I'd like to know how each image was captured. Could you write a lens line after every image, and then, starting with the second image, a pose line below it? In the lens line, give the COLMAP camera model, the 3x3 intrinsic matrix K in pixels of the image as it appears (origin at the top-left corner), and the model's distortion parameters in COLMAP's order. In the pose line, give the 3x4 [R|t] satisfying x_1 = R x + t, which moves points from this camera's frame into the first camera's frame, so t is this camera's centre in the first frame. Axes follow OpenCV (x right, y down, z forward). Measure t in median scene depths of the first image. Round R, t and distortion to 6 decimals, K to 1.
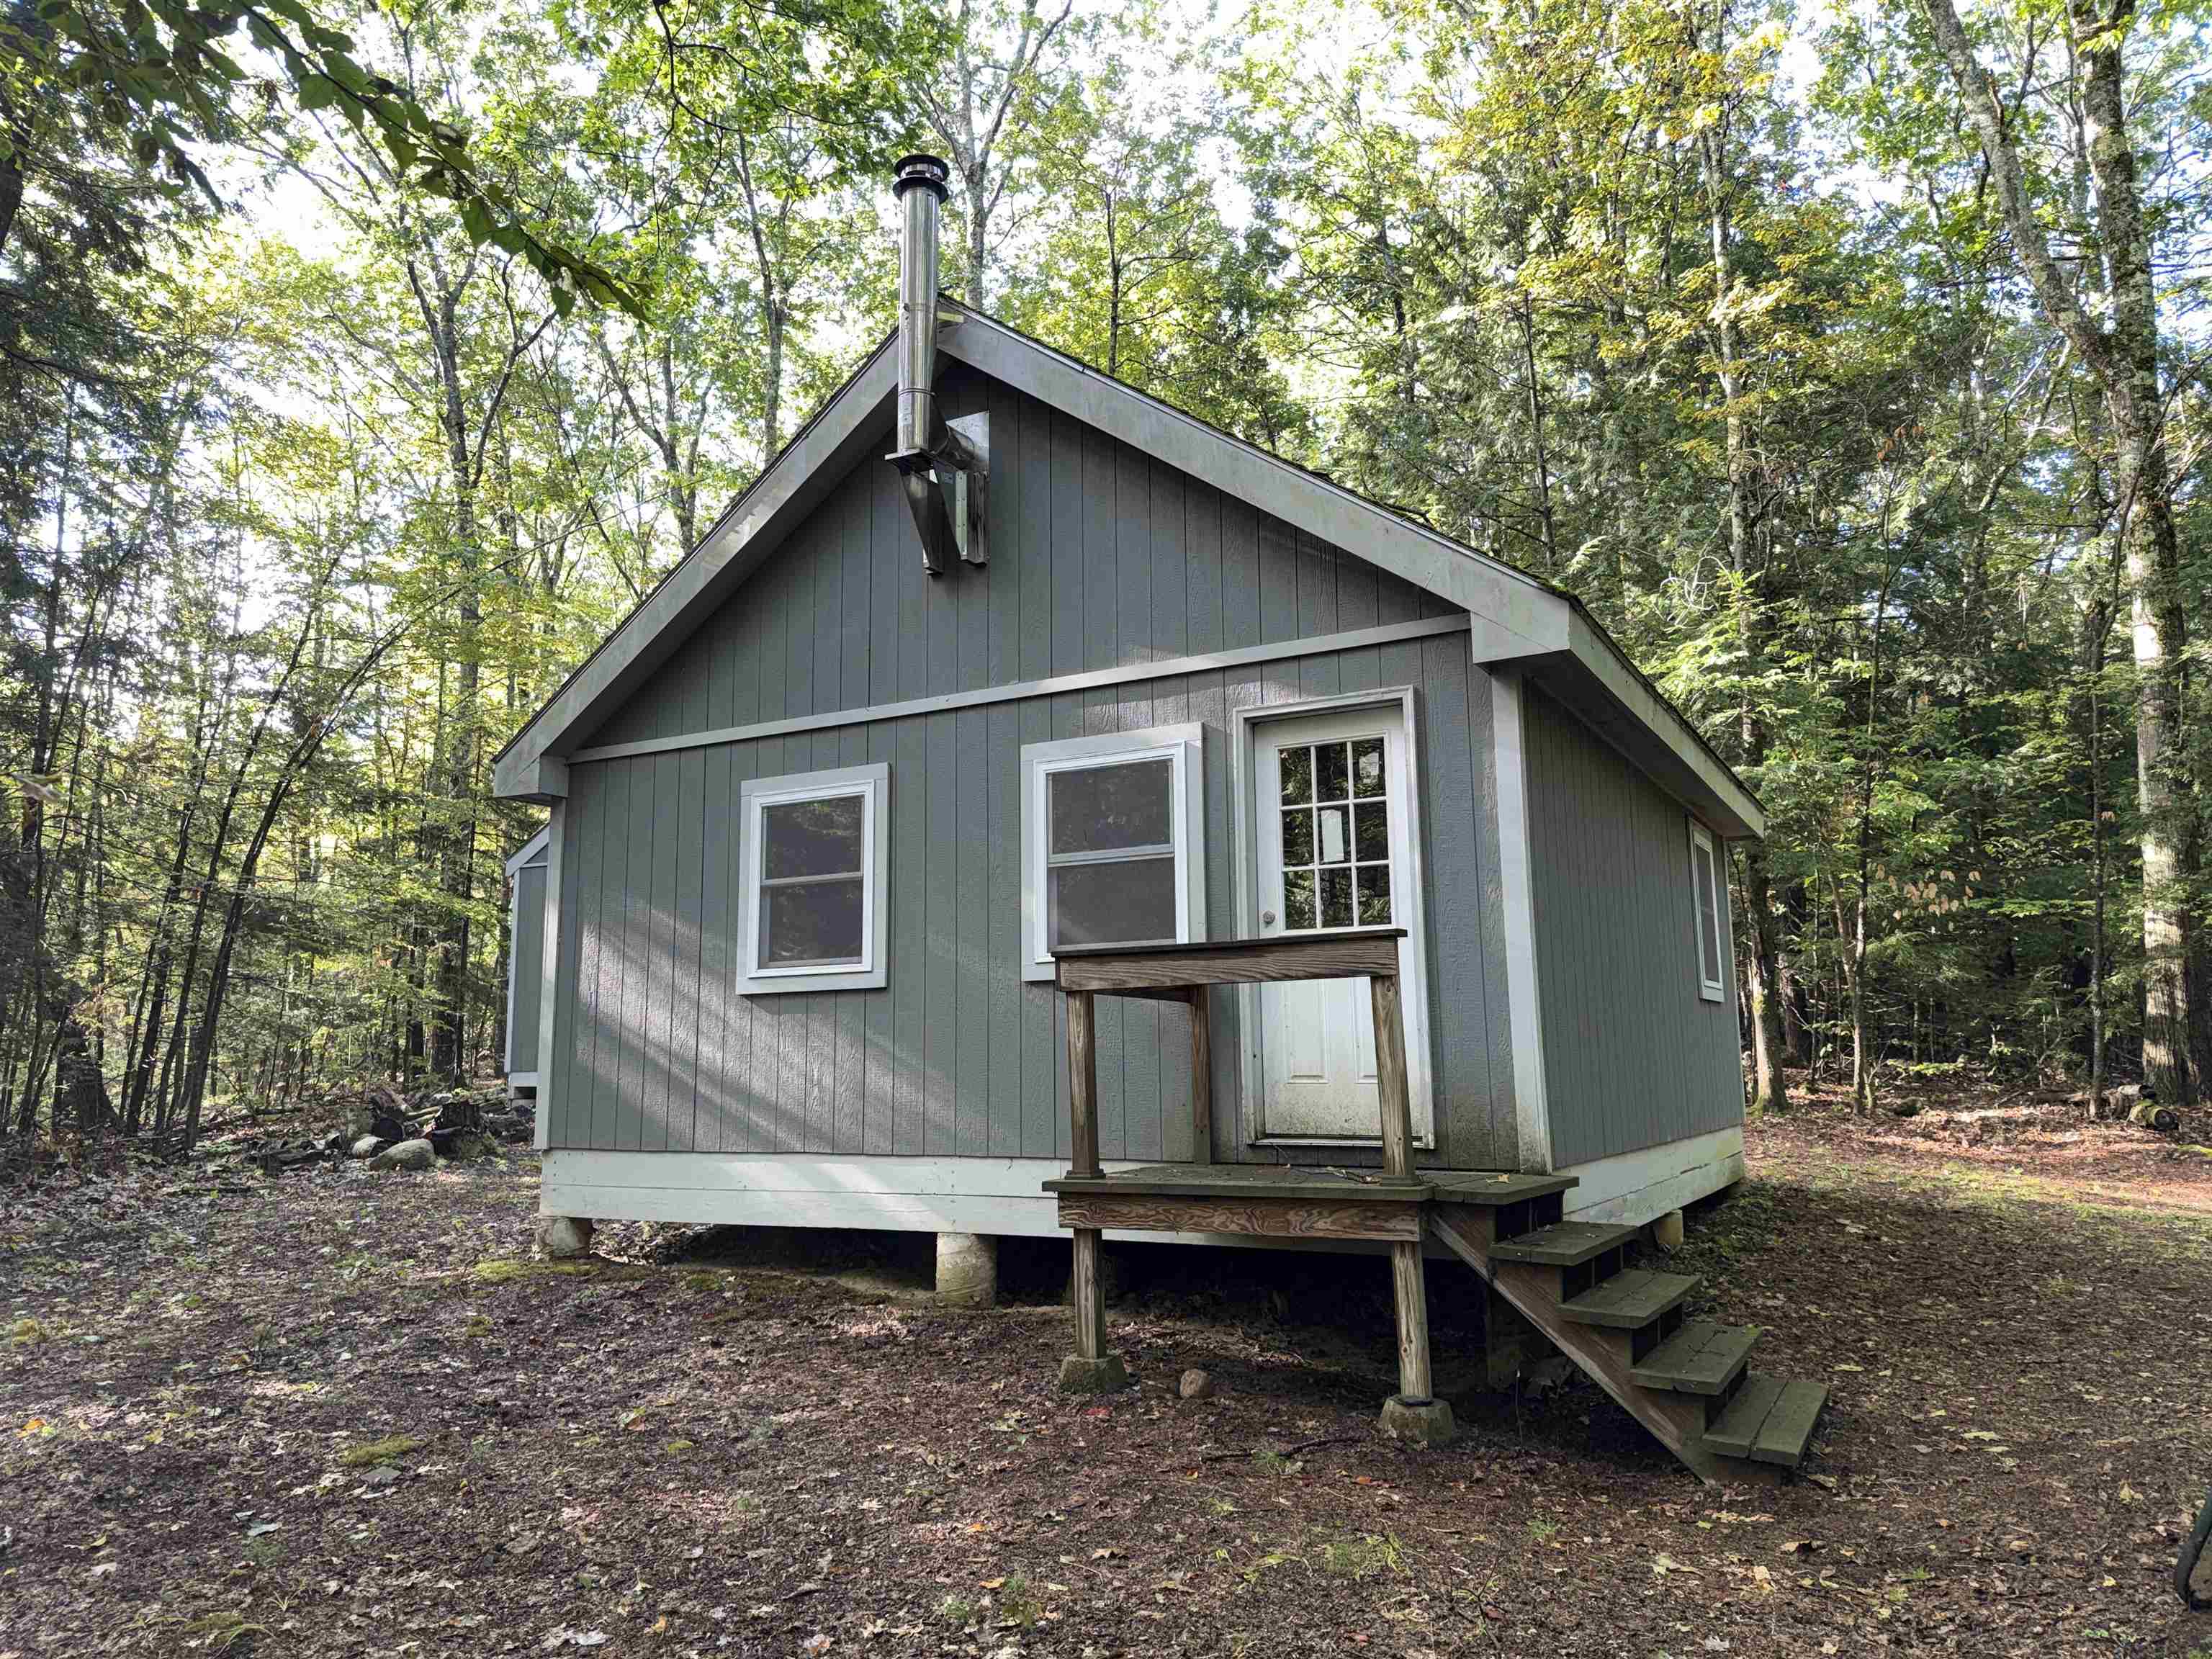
lens RADIAL K [[1551.9, 0, 1106.0], [0, 1551.9, 829.5], [0, 0, 1]] dist [-0.000316, -0.000317]
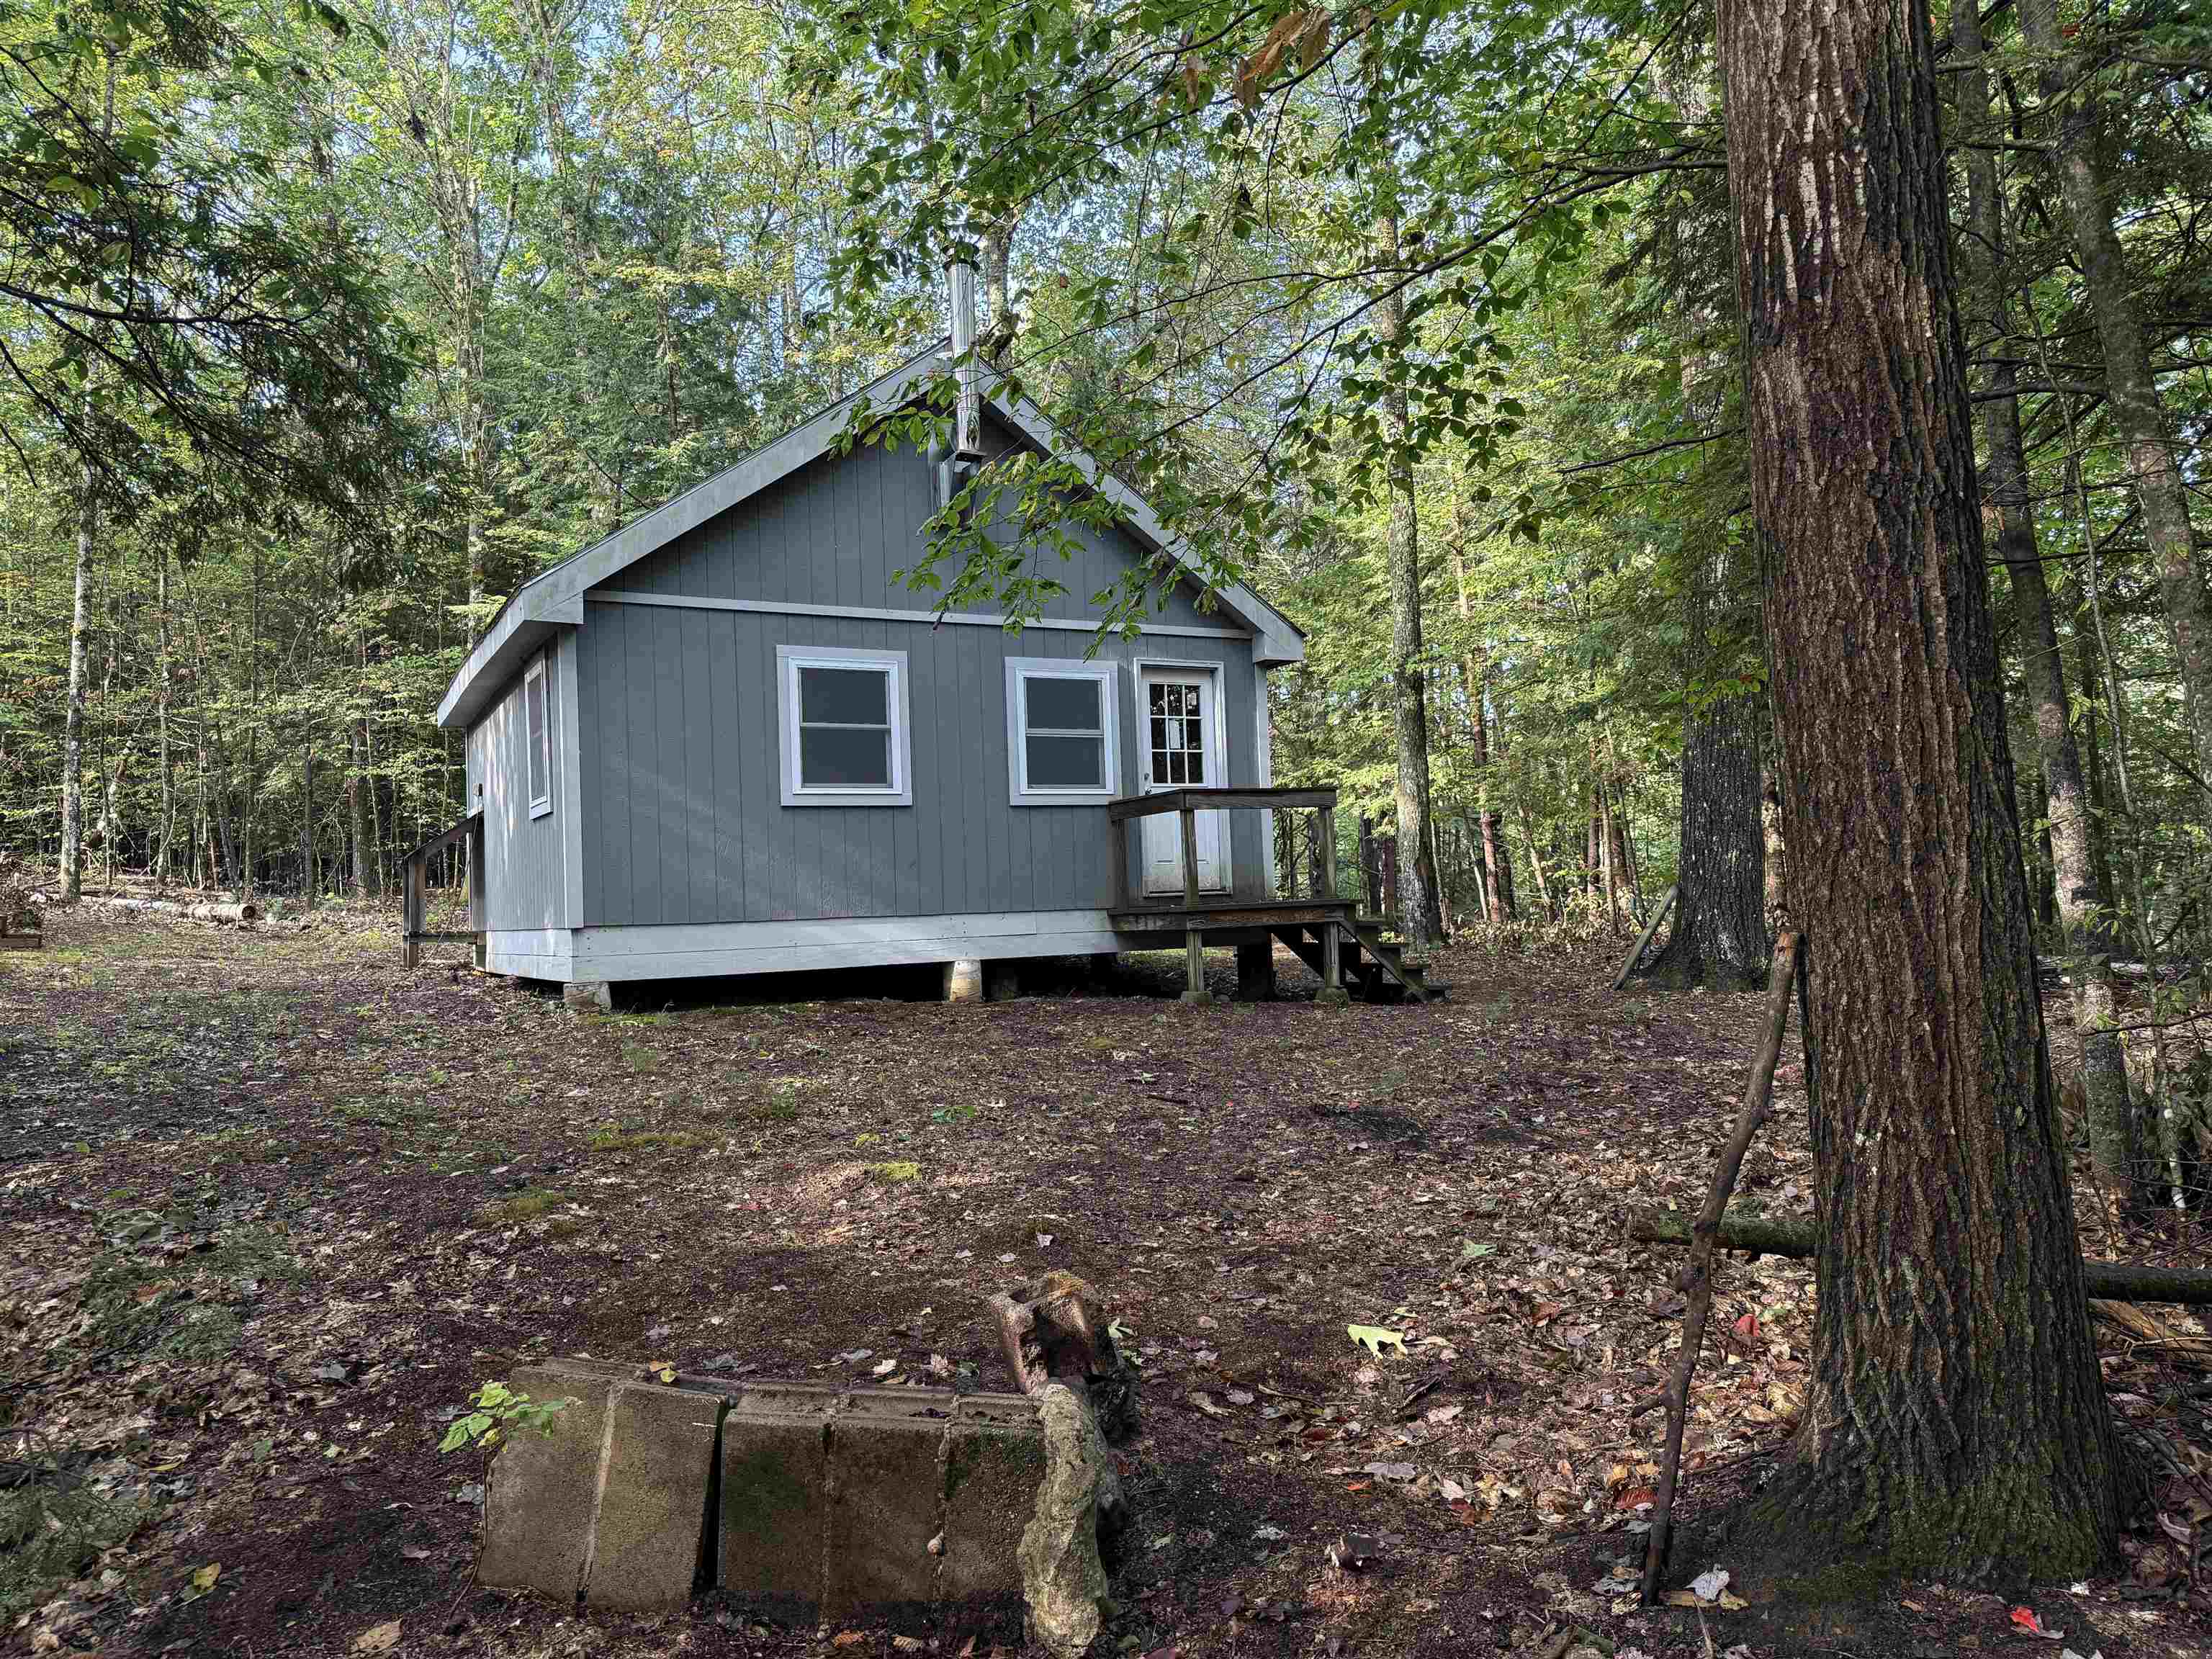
lens RADIAL K [[1551.9, 0, 1106.0], [0, 1551.9, 829.5], [0, 0, 1]] dist [-0.000316, -0.000317]
pose [[0.525421, 0.035276, 0.850111, -1.349785], [-0.095463, 0.995276, 0.017702, 0.083917], [-0.845470, -0.090456, 0.526307, 0.069242]]
